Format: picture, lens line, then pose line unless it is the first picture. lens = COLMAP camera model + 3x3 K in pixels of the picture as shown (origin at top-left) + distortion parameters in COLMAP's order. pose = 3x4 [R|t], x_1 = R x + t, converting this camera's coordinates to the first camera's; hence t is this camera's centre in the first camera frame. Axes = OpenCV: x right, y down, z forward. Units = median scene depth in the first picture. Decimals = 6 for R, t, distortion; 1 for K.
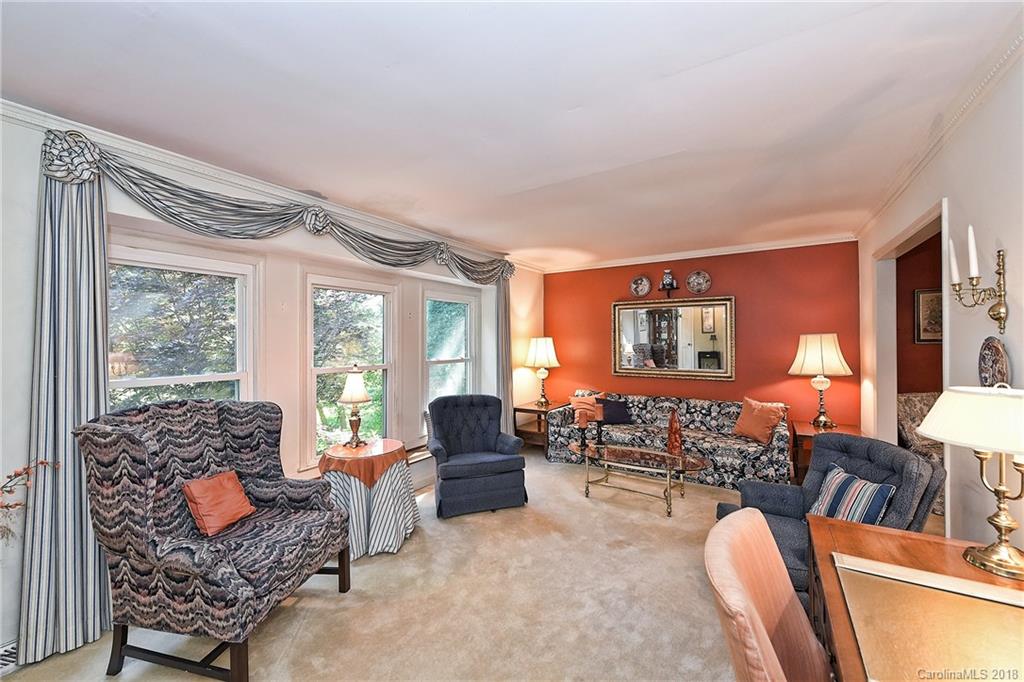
lens RADIAL K [[402.8, 0, 514.4], [0, 402.8, 336.9], [0, 0, 1]] dist [-0.000537, -0.000326]
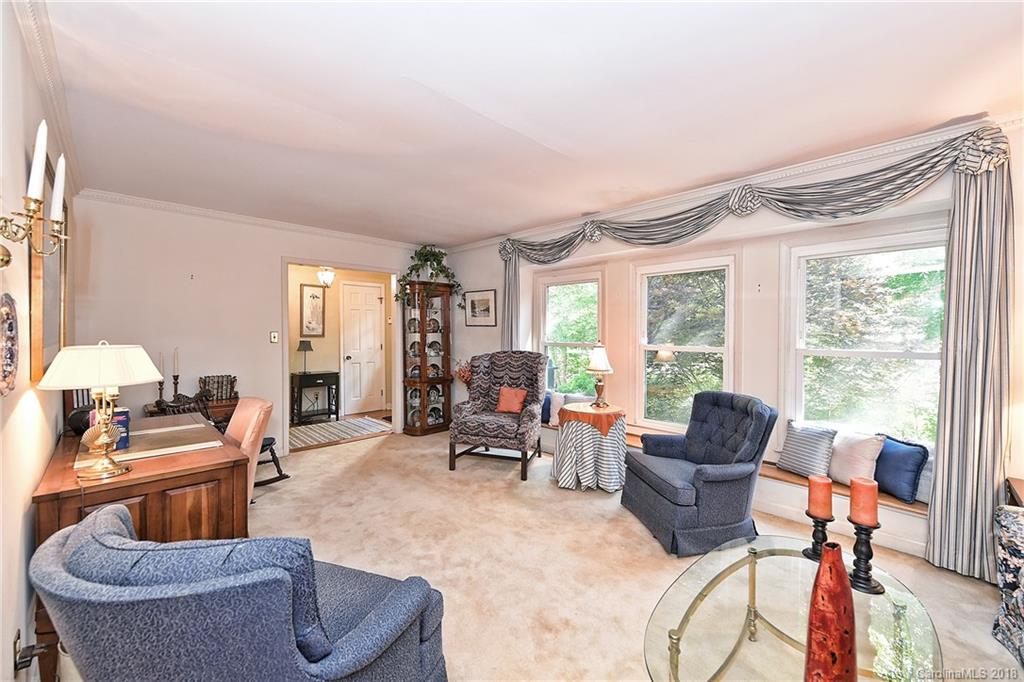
lens RADIAL K [[402.8, 0, 511.3], [0, 402.8, 339.0], [0, 0, 1]] dist [-0.000537, -0.000326]
pose [[-0.244857, 0.011870, -0.969486, 0.723737], [-0.005265, 0.999894, 0.013572, 0.041370], [0.969545, 0.008427, -0.244769, 0.880620]]
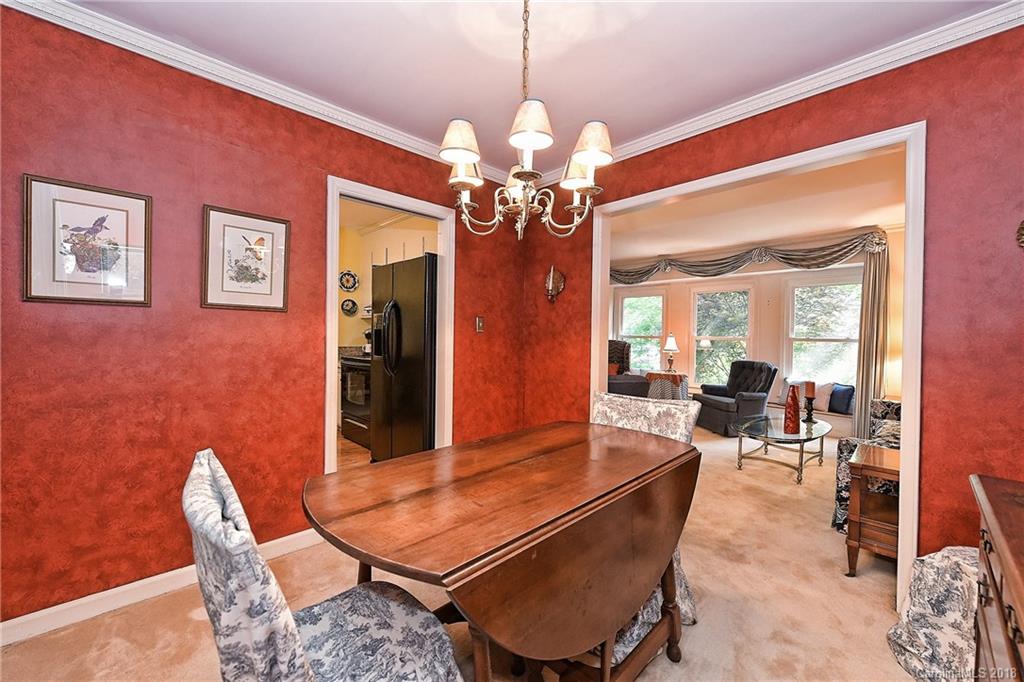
lens RADIAL K [[402.8, 0, 510.1], [0, 402.8, 339.2], [0, 0, 1]] dist [-0.000537, -0.000326]
pose [[-0.254787, 0.007103, -0.966971, 1.496619], [-0.016845, 0.999789, 0.011783, 0.076943], [0.966851, 0.019290, -0.254613, 0.621733]]
